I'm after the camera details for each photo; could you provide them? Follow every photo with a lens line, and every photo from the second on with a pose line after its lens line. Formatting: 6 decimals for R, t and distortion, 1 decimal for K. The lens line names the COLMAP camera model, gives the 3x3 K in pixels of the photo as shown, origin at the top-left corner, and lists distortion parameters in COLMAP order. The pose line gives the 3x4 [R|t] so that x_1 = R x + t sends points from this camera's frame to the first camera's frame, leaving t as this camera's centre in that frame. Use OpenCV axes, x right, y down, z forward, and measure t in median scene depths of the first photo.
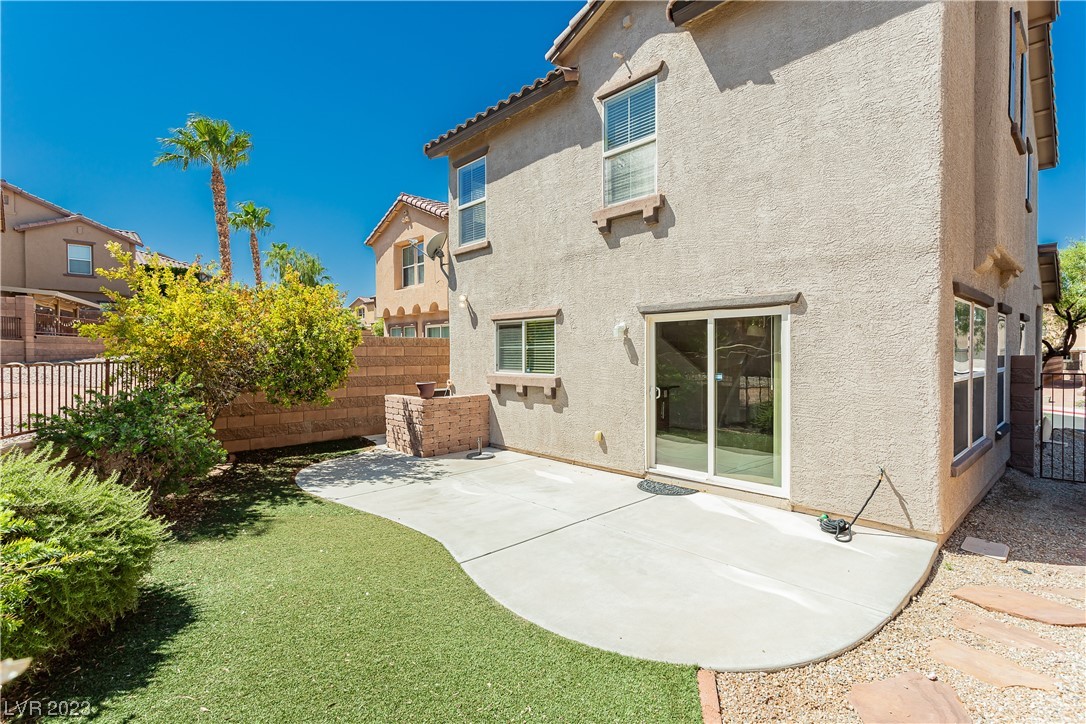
lens RADIAL K [[522.5, 0, 556.2], [0, 522.5, 363.0], [0, 0, 1]] dist [0.000173, 0.002454]
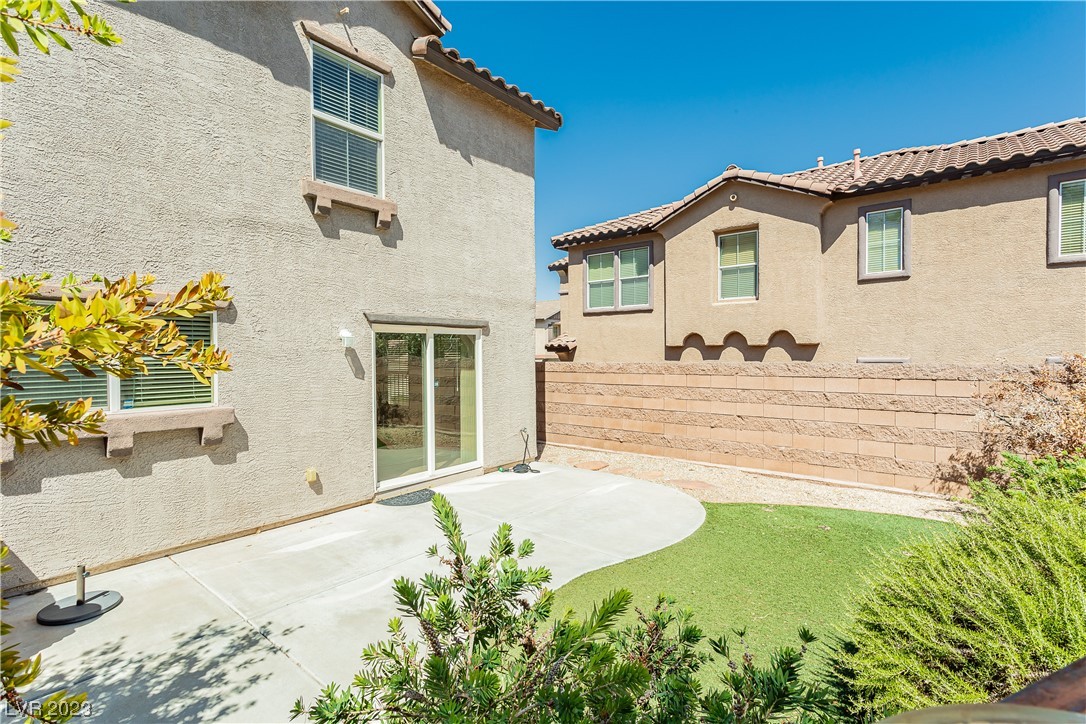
lens RADIAL K [[522.5, 0, 551.5], [0, 522.5, 361.6], [0, 0, 1]] dist [0.000173, 0.002454]
pose [[-0.148708, -0.015486, 0.988760, -0.741624], [0.020630, 0.999611, 0.018759, -0.034252], [-0.988666, 0.023188, -0.148331, 0.778388]]
